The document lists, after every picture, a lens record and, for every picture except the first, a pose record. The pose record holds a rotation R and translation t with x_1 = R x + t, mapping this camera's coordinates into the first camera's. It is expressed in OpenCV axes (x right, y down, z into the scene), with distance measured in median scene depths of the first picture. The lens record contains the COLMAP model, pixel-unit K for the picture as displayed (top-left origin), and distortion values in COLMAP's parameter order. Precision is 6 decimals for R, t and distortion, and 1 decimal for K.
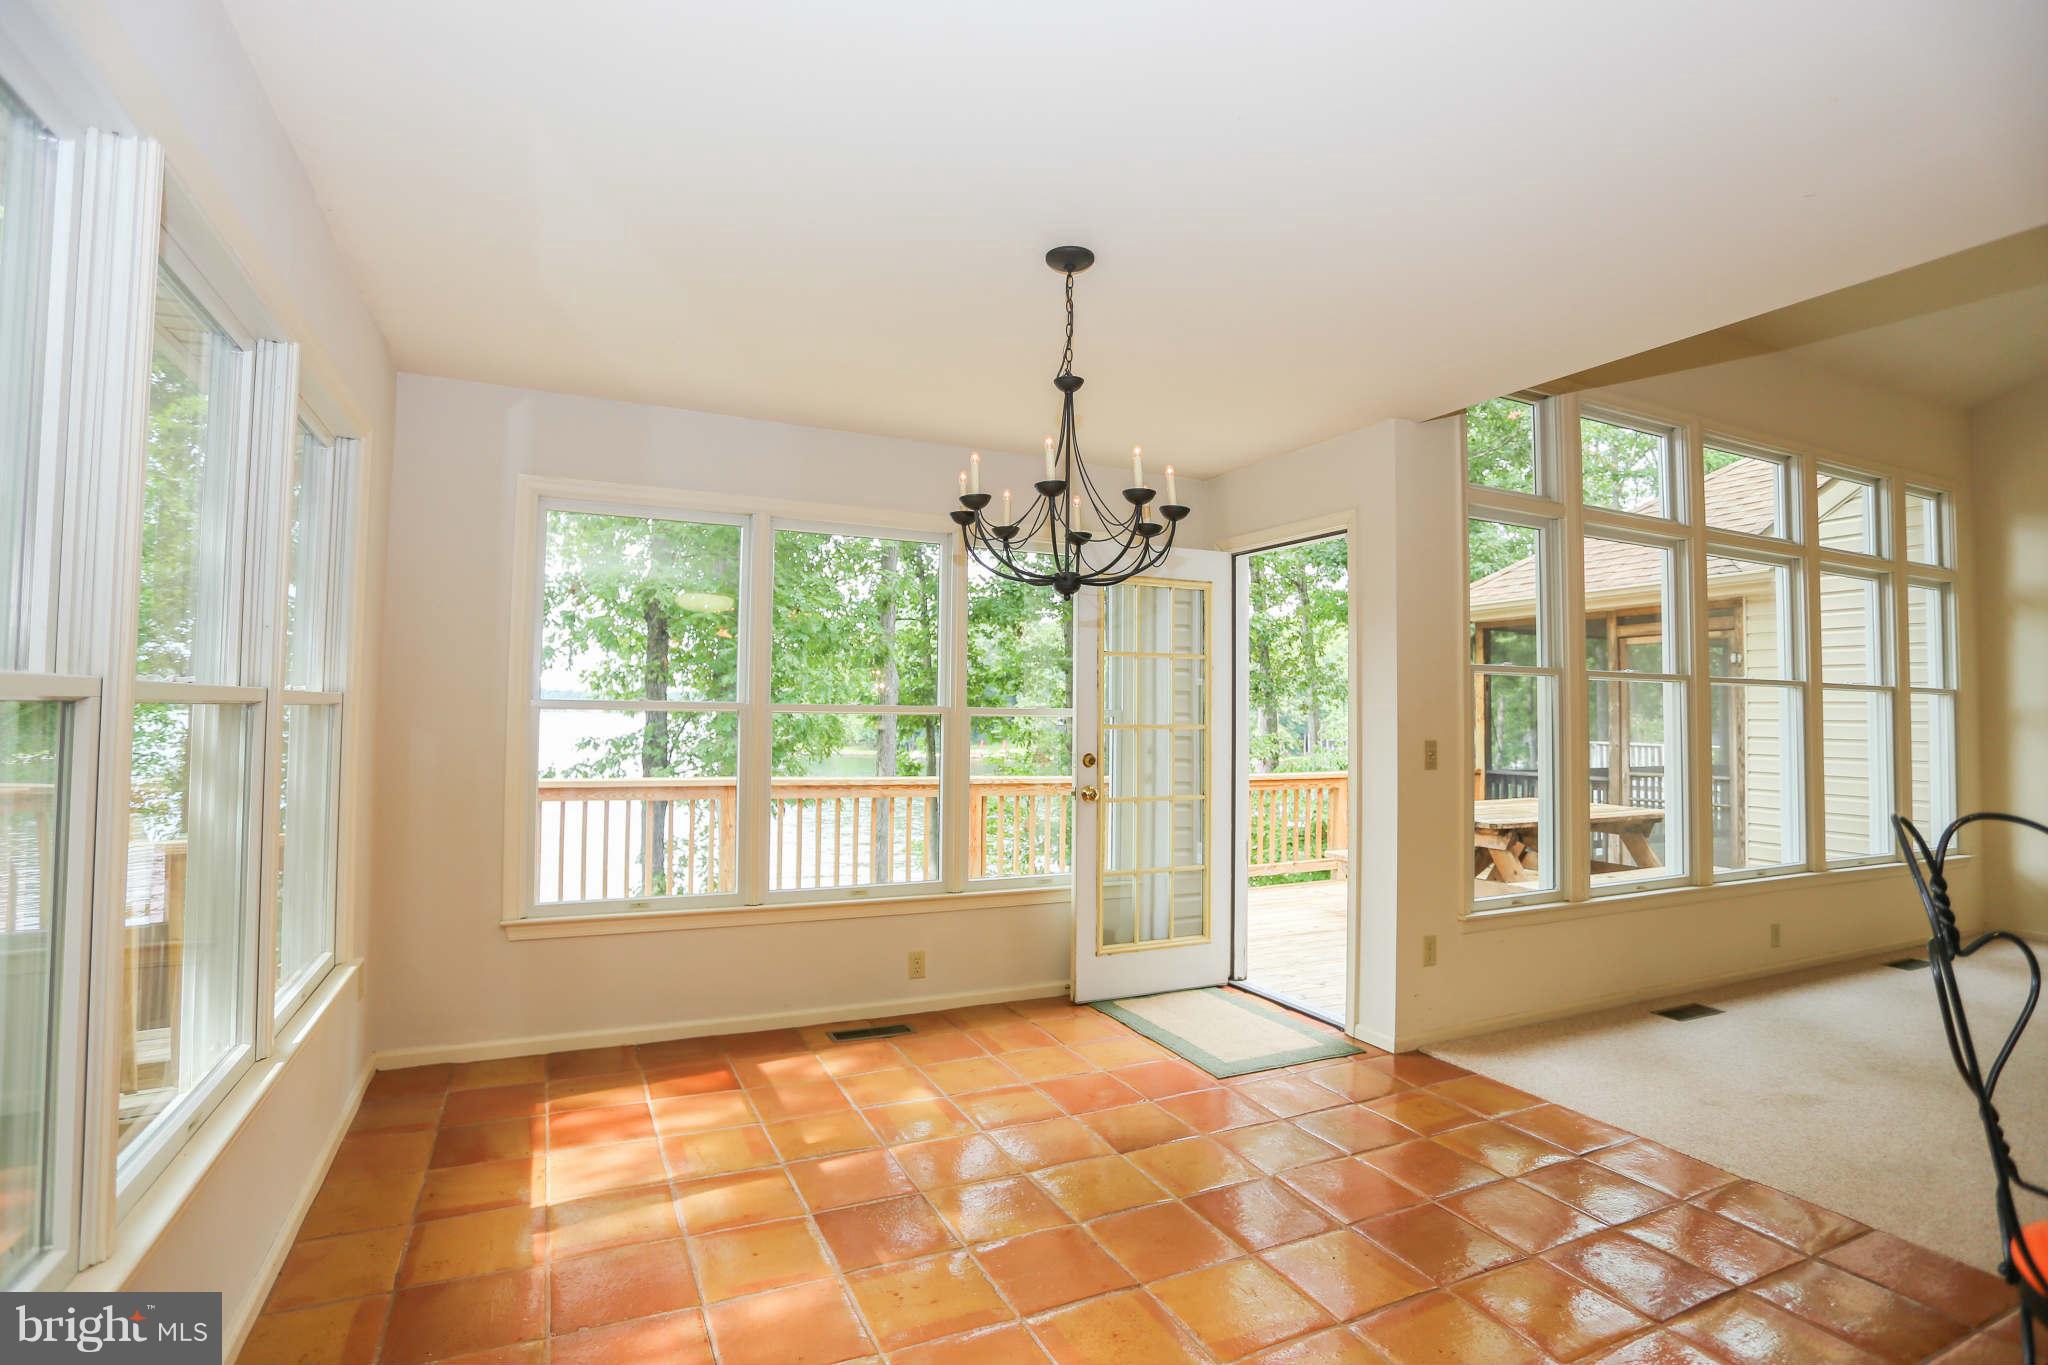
lens RADIAL K [[994.6, 0, 1043.9], [0, 994.6, 673.8], [0, 0, 1]] dist [-0.051653, 0.017296]
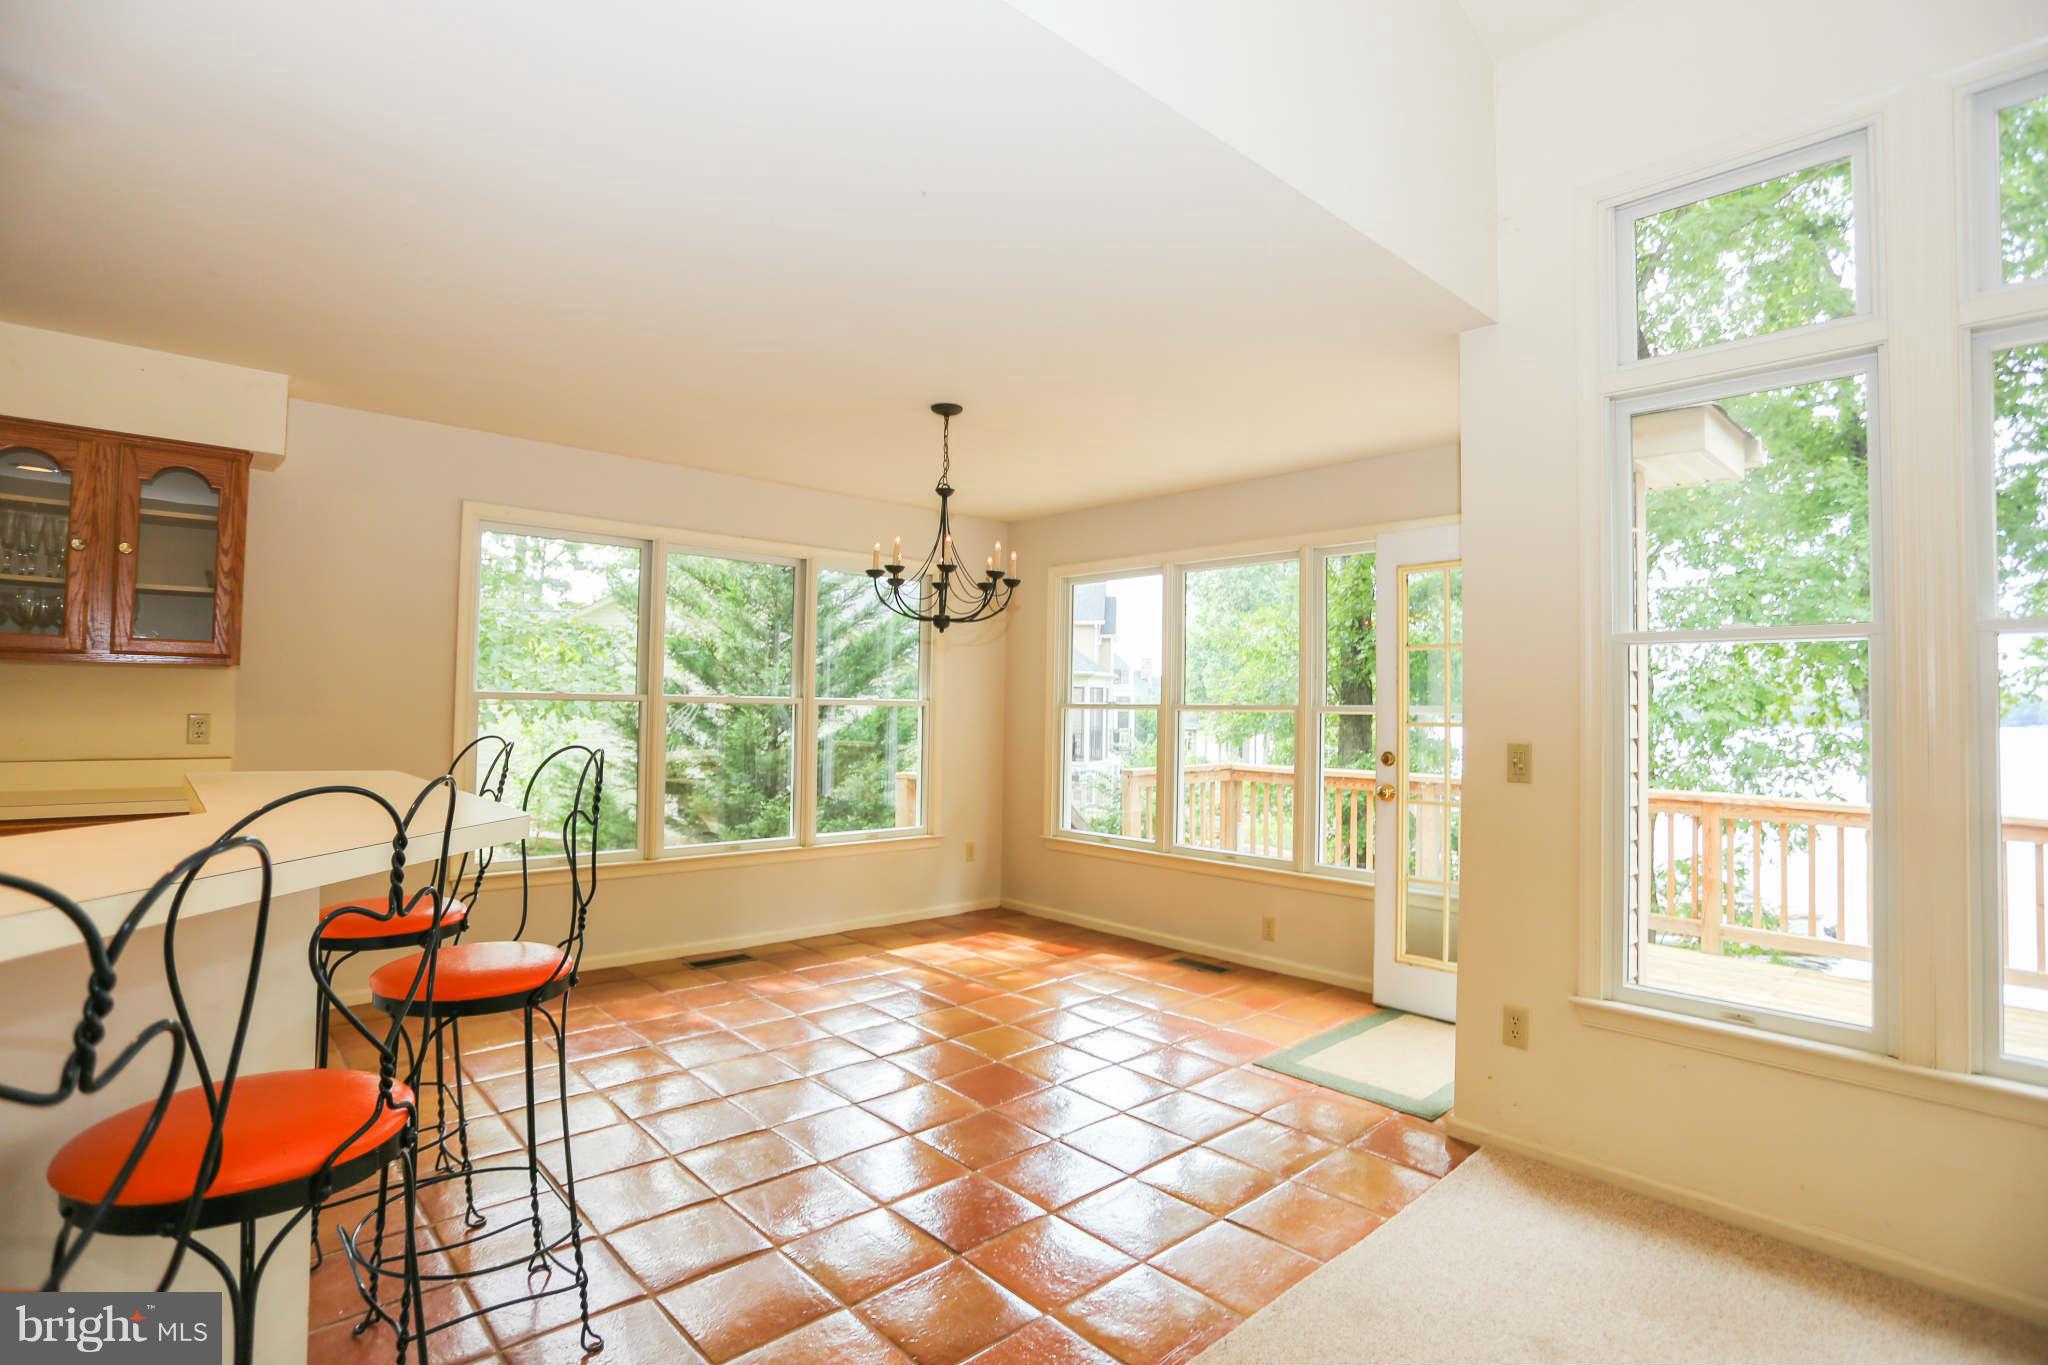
lens RADIAL K [[994.6, 0, 1024.6], [0, 994.6, 690.2], [0, 0, 1]] dist [-0.051653, 0.017296]
pose [[0.277890, -0.028316, -0.960195, 0.875927], [0.033298, 0.999249, -0.019831, 0.027184], [0.960035, -0.026462, 0.278624, 0.392839]]
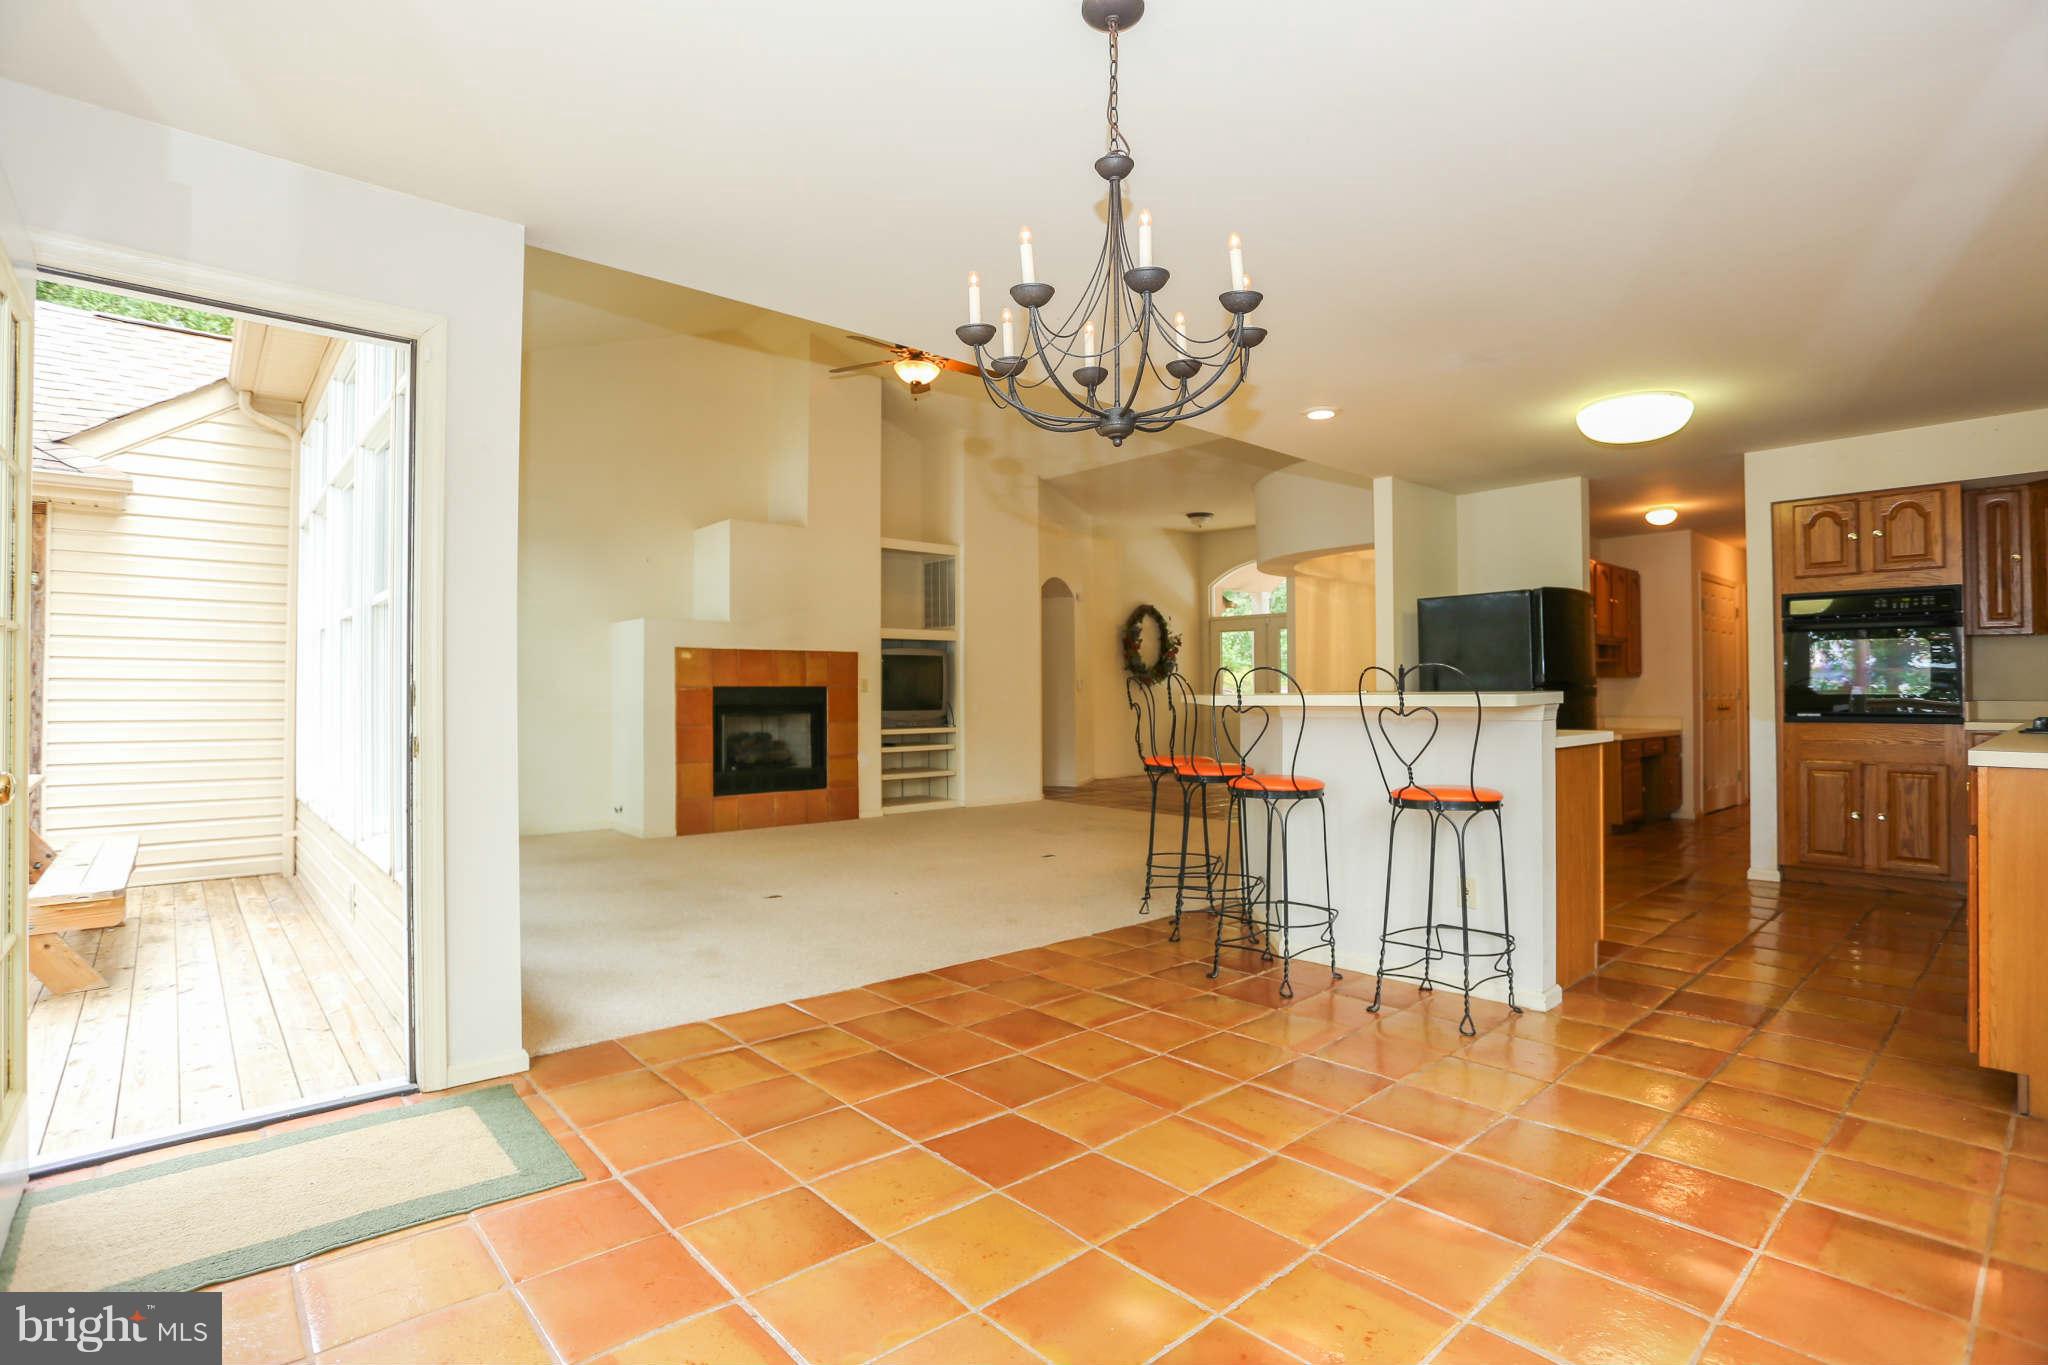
lens RADIAL K [[994.6, 0, 1025.1], [0, 994.6, 678.0], [0, 0, 1]] dist [-0.051653, 0.017296]
pose [[-0.258530, 0.003635, 0.965996, -0.394841], [-0.042754, 0.998970, -0.015201, 0.069787], [-0.965057, -0.045230, -0.258108, 0.714155]]
